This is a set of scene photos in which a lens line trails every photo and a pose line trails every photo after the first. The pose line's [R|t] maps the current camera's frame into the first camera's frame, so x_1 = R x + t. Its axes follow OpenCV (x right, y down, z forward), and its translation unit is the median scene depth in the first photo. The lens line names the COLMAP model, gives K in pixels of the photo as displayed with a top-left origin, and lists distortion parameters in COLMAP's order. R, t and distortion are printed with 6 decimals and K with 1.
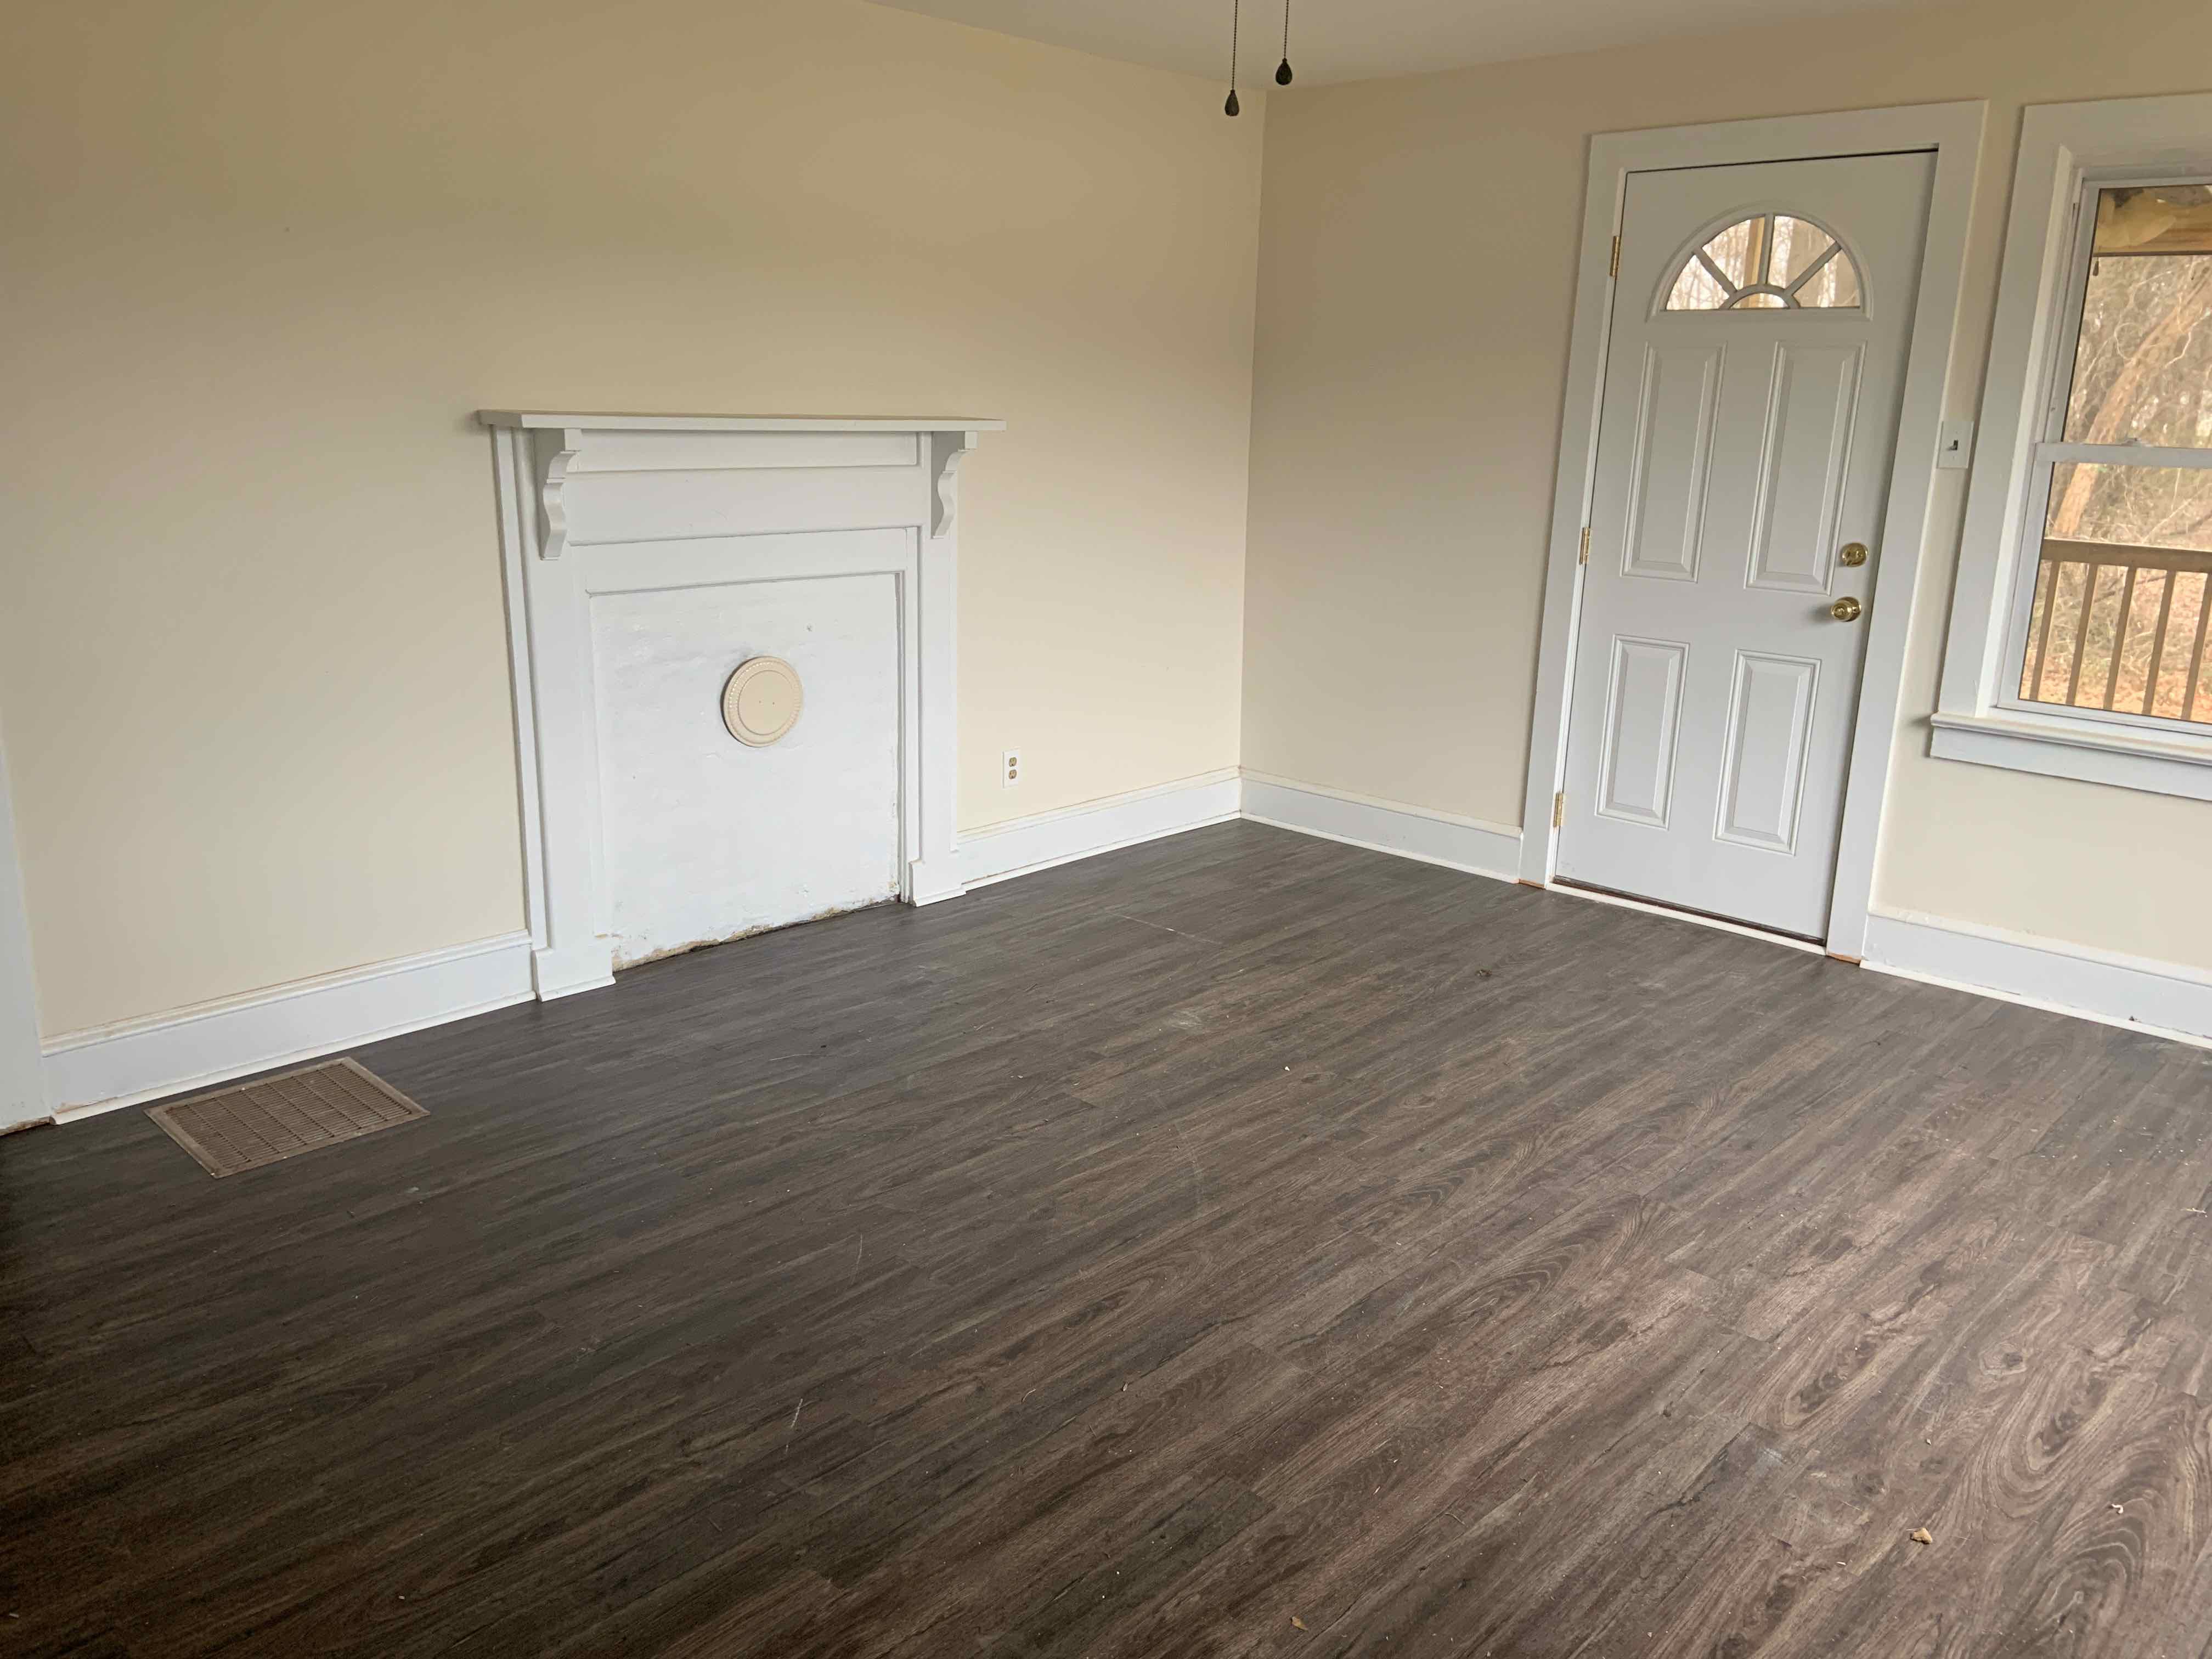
lens RADIAL K [[1672.9, 0, 1106.0], [0, 1672.9, 829.5], [0, 0, 1]] dist [0.053164, -0.005533]
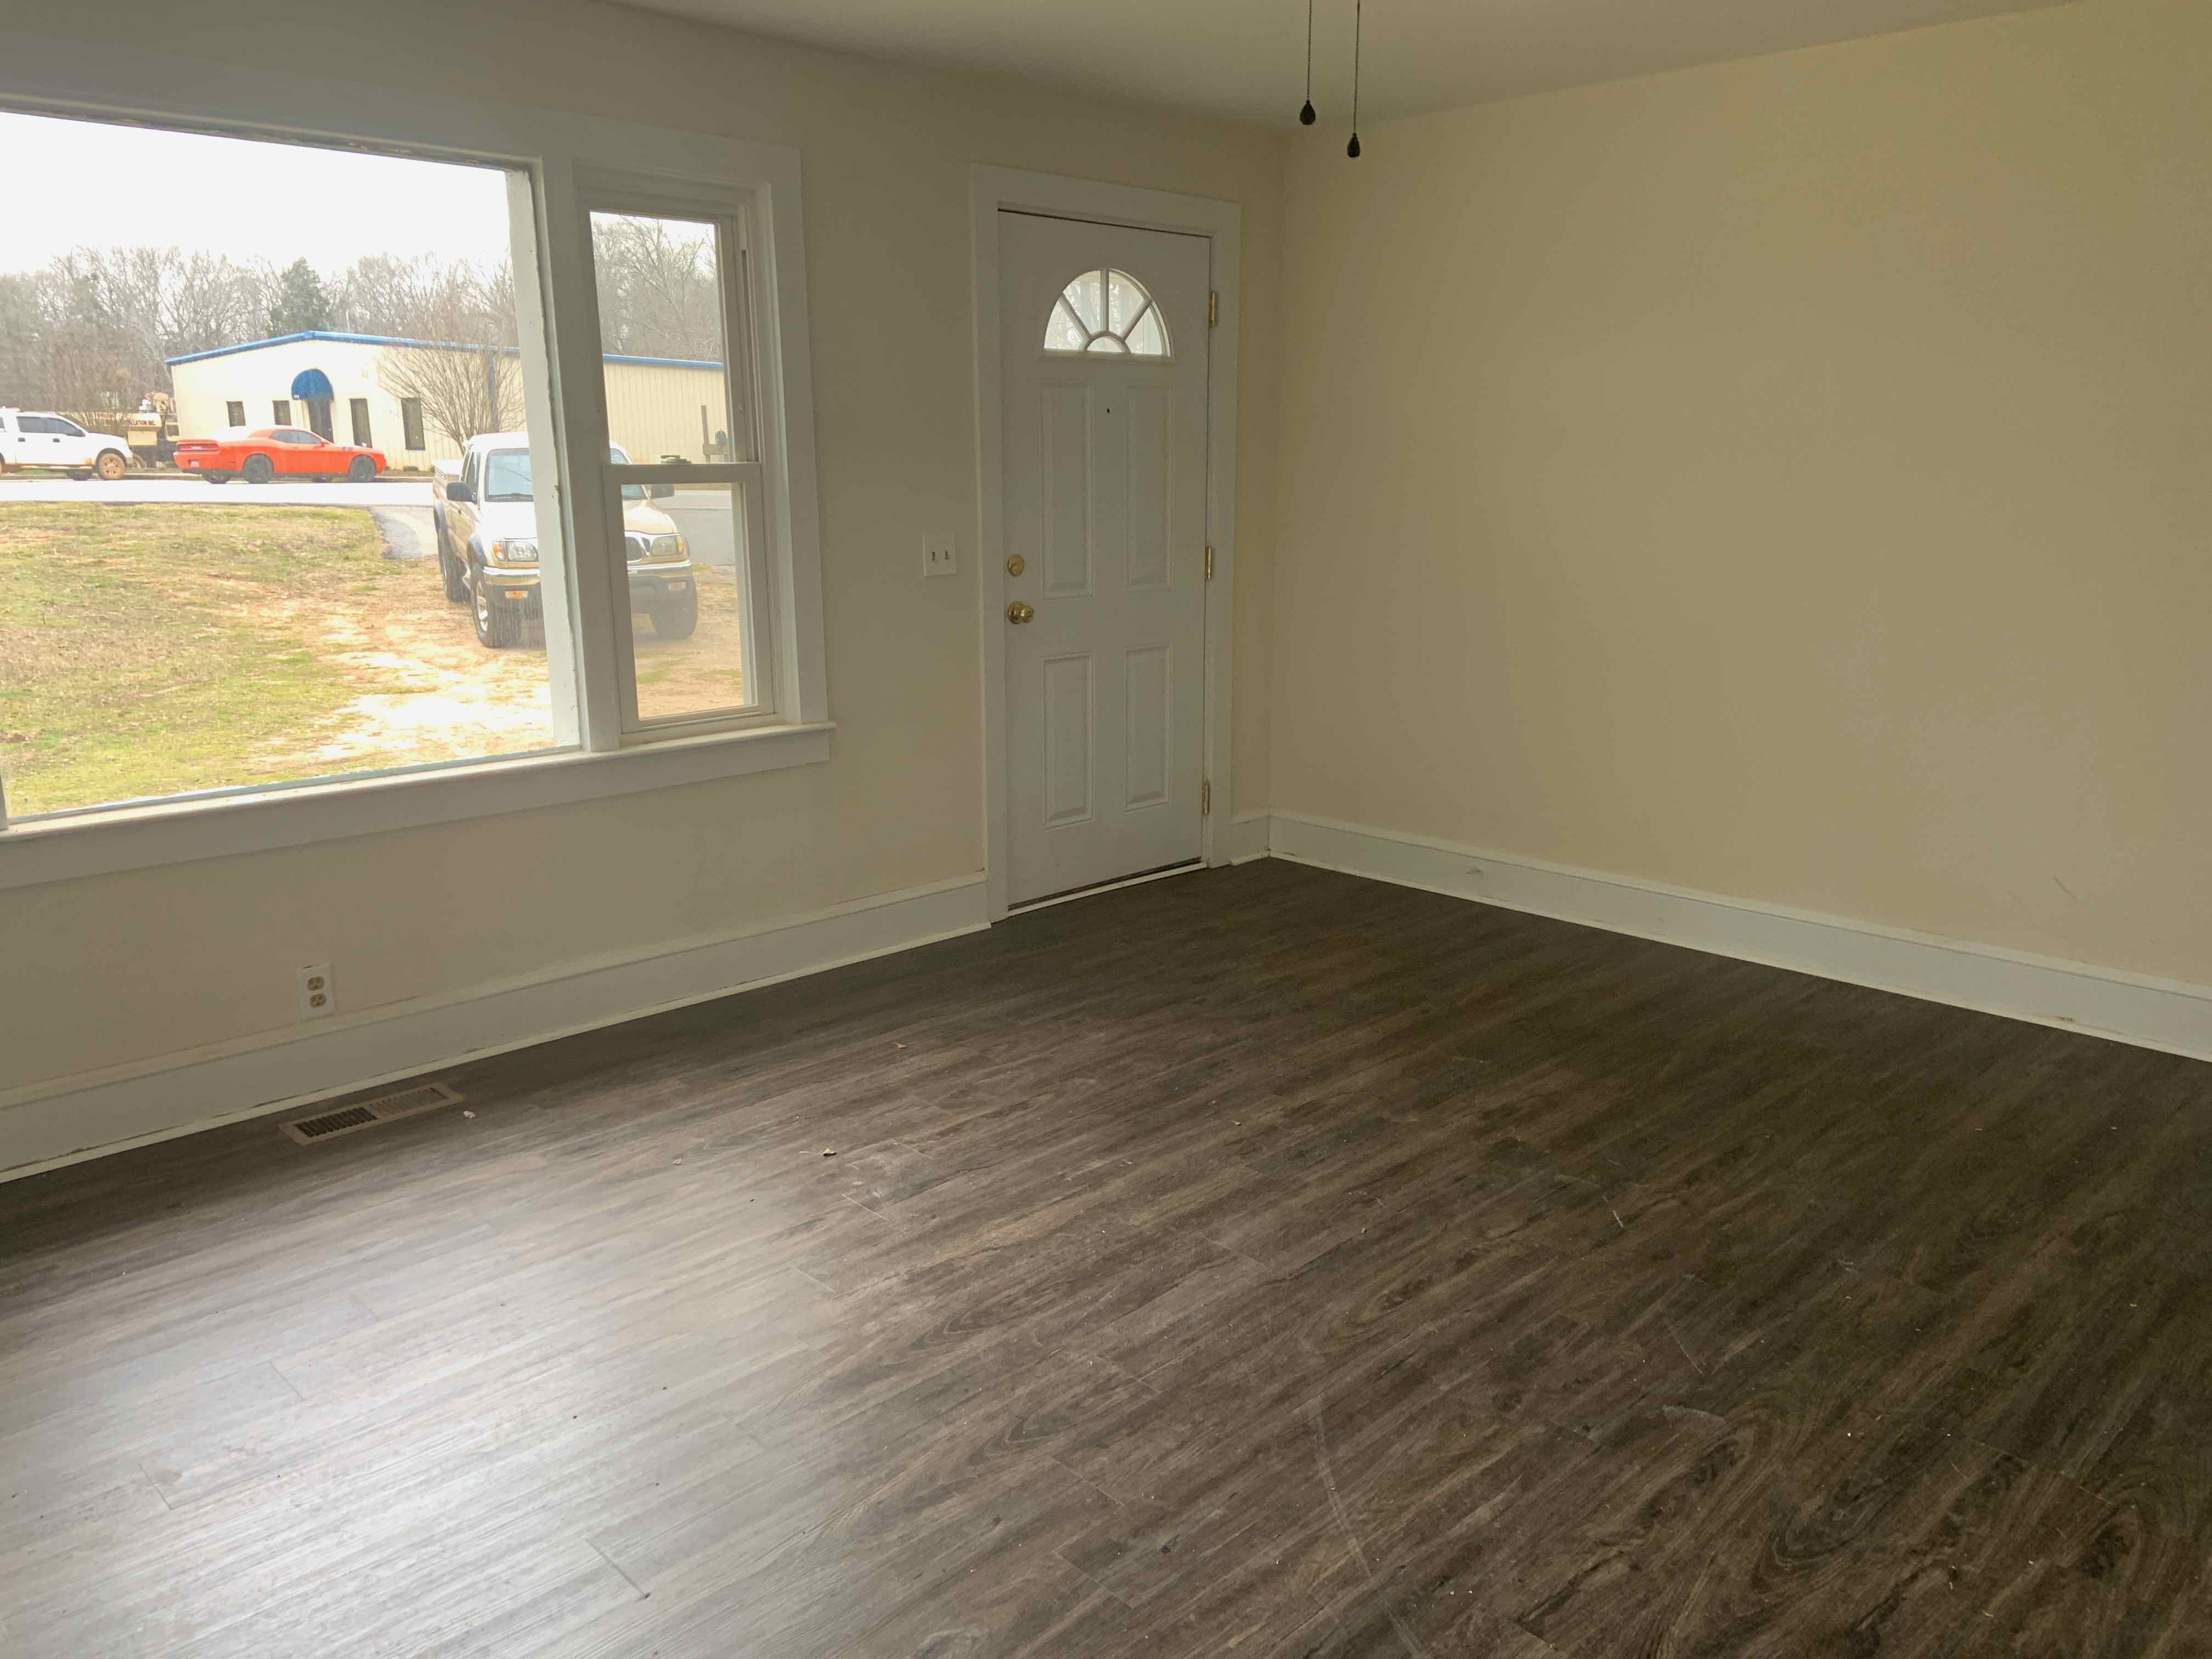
lens RADIAL K [[1635.9, 0, 1106.0], [0, 1635.9, 829.5], [0, 0, 1]] dist [0.094005, -0.001250]
pose [[-0.999584, -0.021402, 0.019347, 0.158104], [-0.009796, 0.882531, 0.470152, -0.424634], [-0.027136, 0.469767, -0.882373, 1.677740]]
